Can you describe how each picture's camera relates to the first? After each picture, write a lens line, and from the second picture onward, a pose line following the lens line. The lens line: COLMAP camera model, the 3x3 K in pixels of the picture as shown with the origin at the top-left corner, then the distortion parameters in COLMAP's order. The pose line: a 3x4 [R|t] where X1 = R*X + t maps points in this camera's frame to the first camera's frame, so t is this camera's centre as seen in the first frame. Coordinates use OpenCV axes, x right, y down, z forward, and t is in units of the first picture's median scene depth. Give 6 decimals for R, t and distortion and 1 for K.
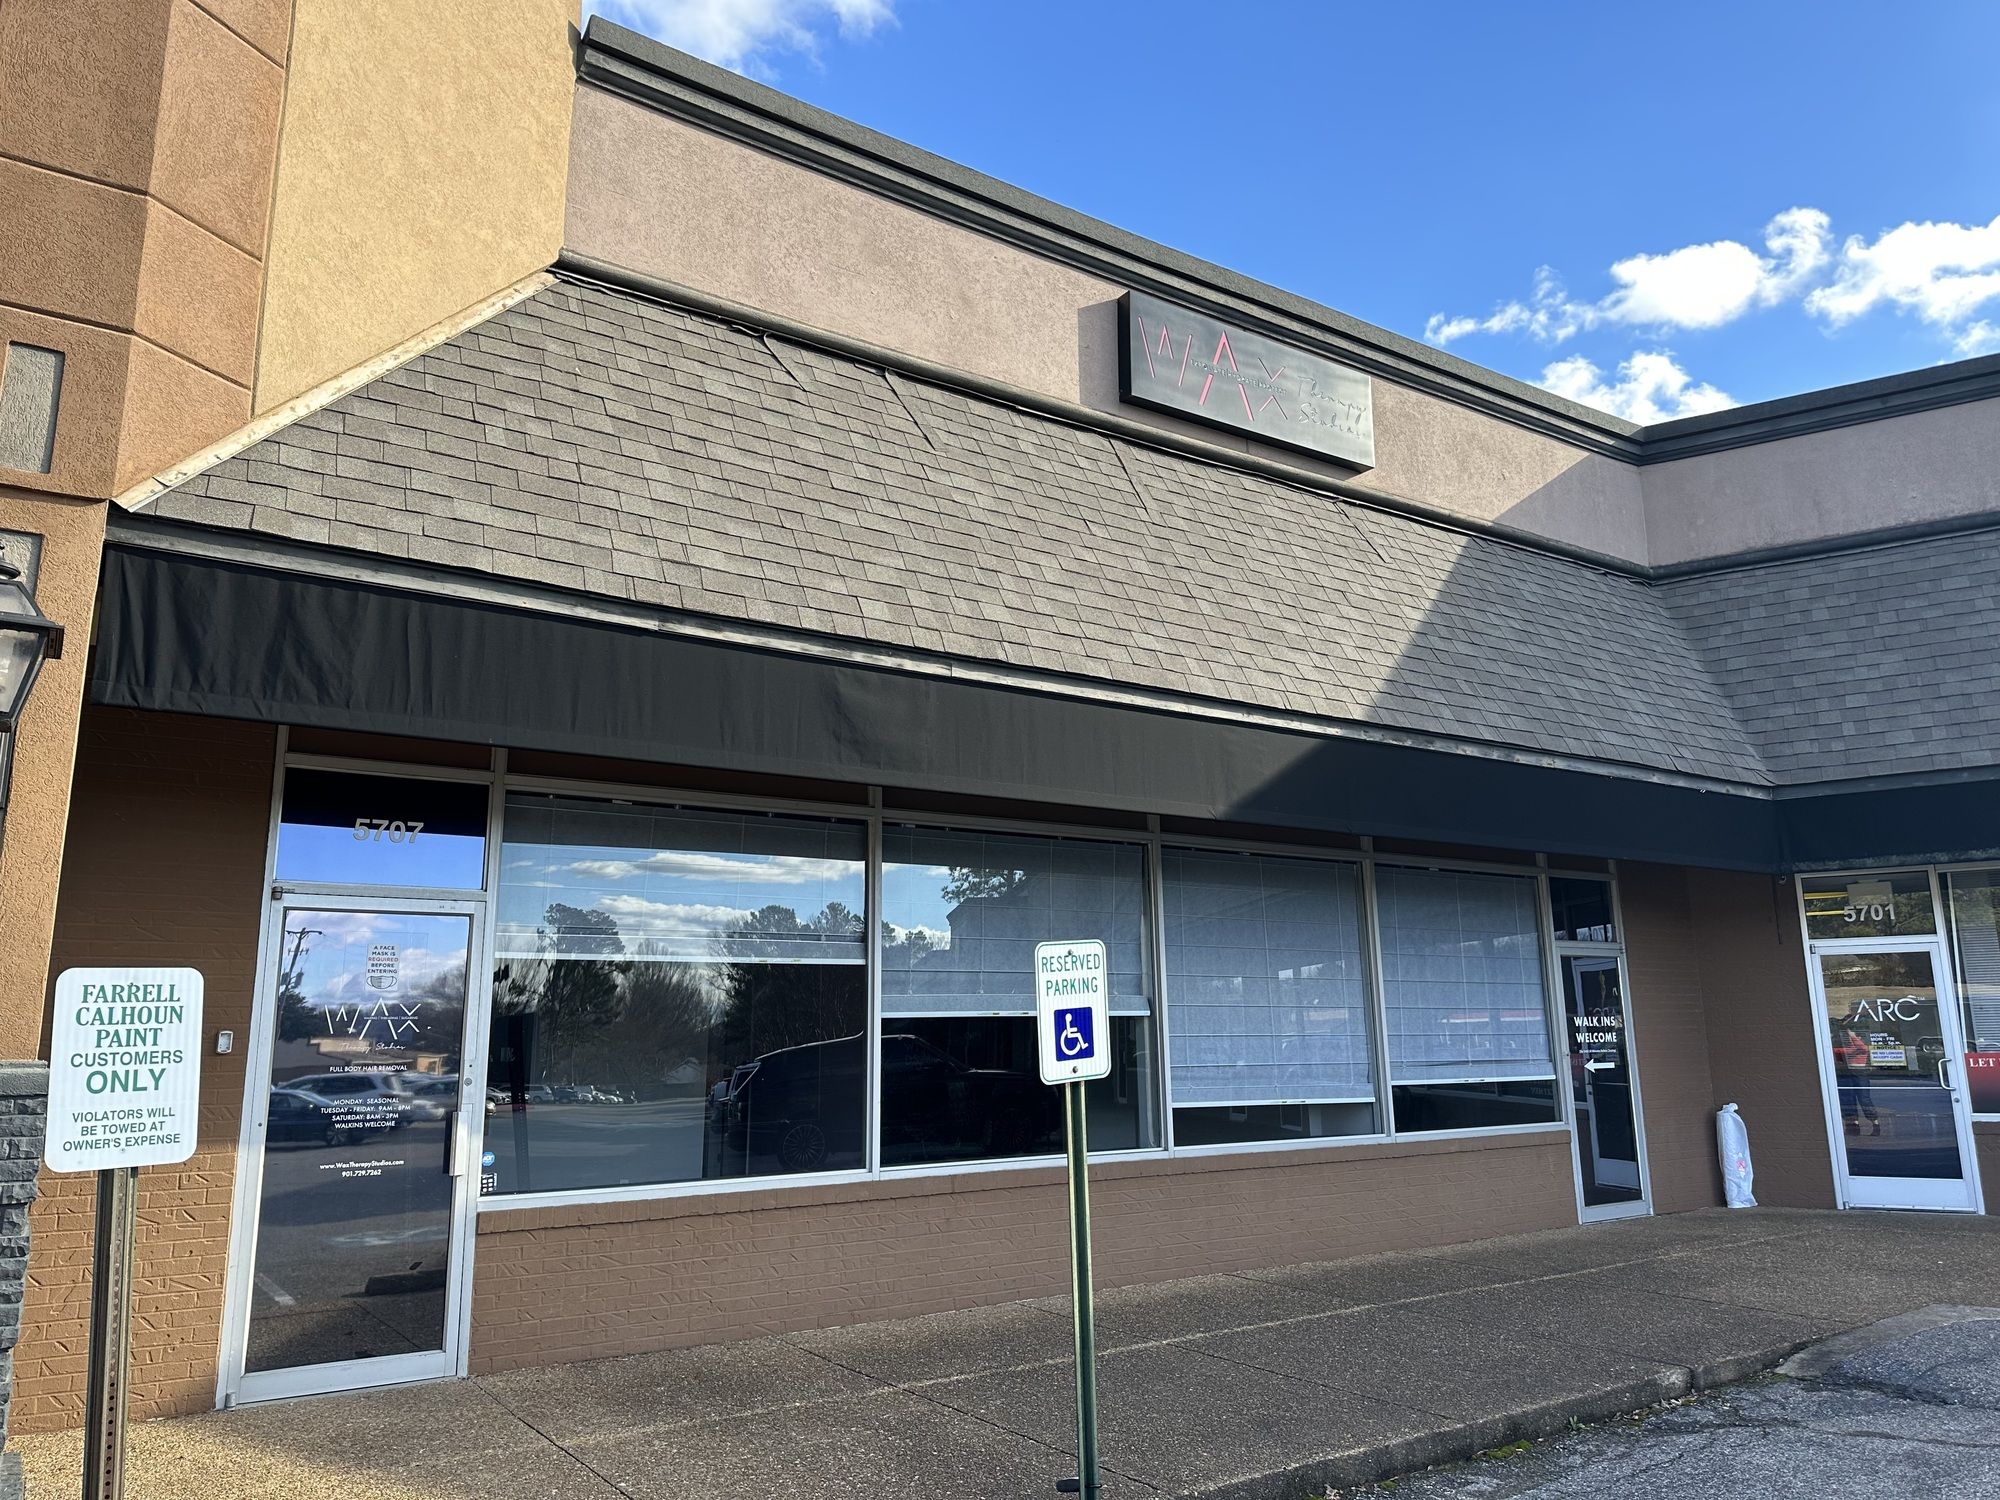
lens RADIAL K [[1396.8, 0, 1000.0], [0, 1396.8, 750.0], [0, 0, 1]] dist [-0.000825, -0.000968]
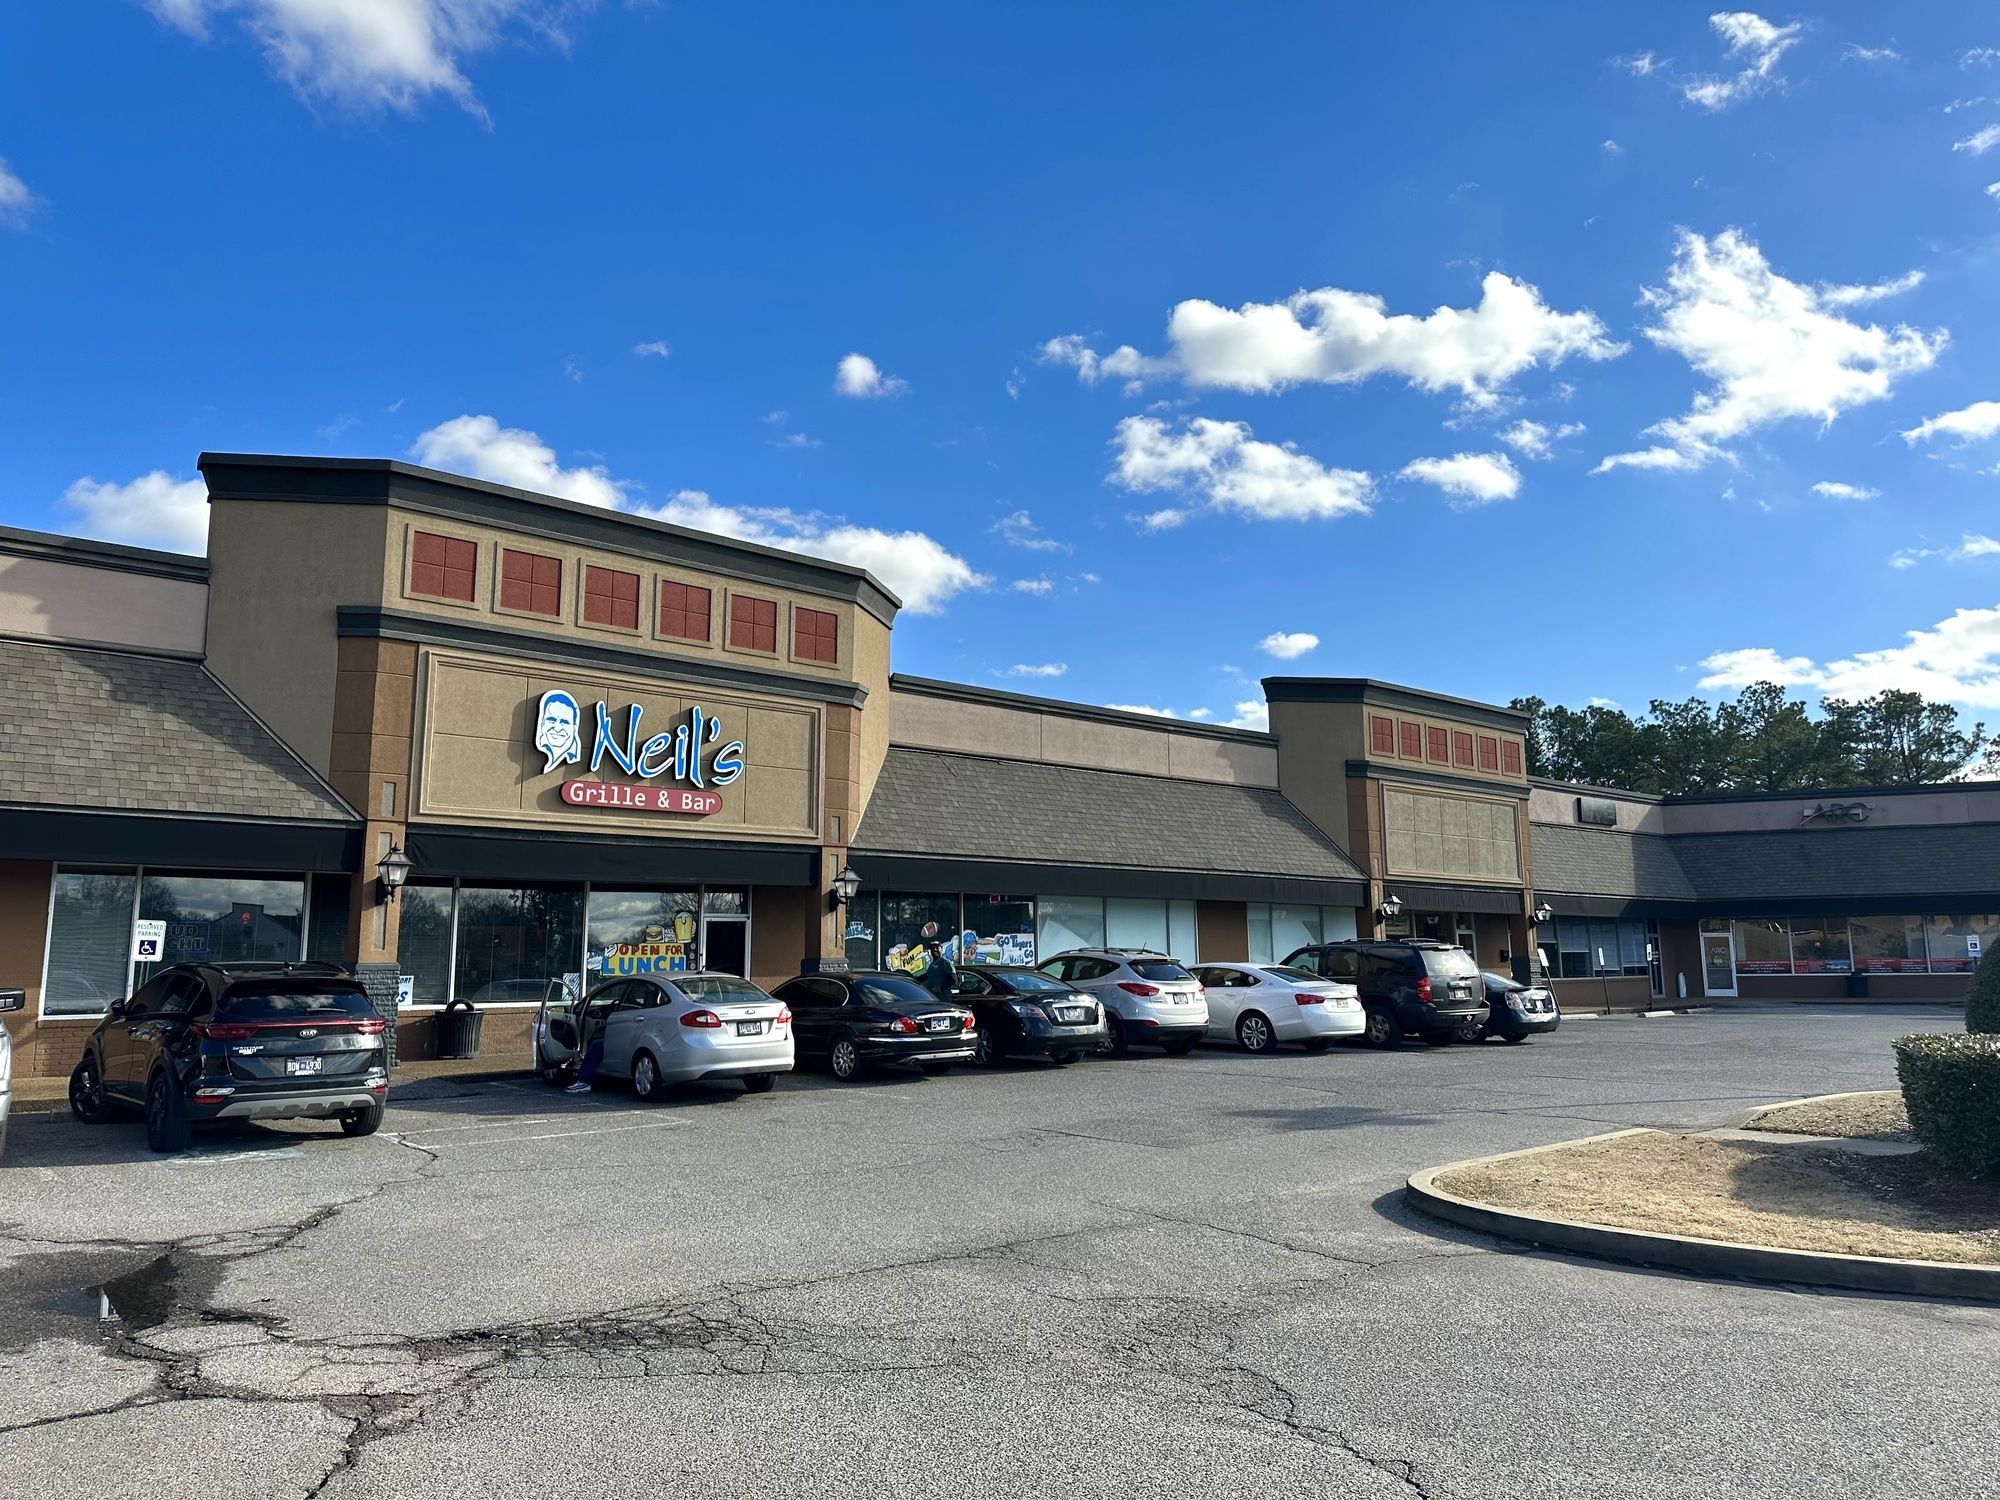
lens RADIAL K [[1396.8, 0, 1000.0], [0, 1396.8, 750.0], [0, 0, 1]] dist [-0.000825, -0.000968]
pose [[0.990063, 0.024292, 0.138512, -2.176937], [-0.031445, 0.998270, 0.049686, -0.577265], [-0.137065, -0.053548, 0.989114, -2.929086]]
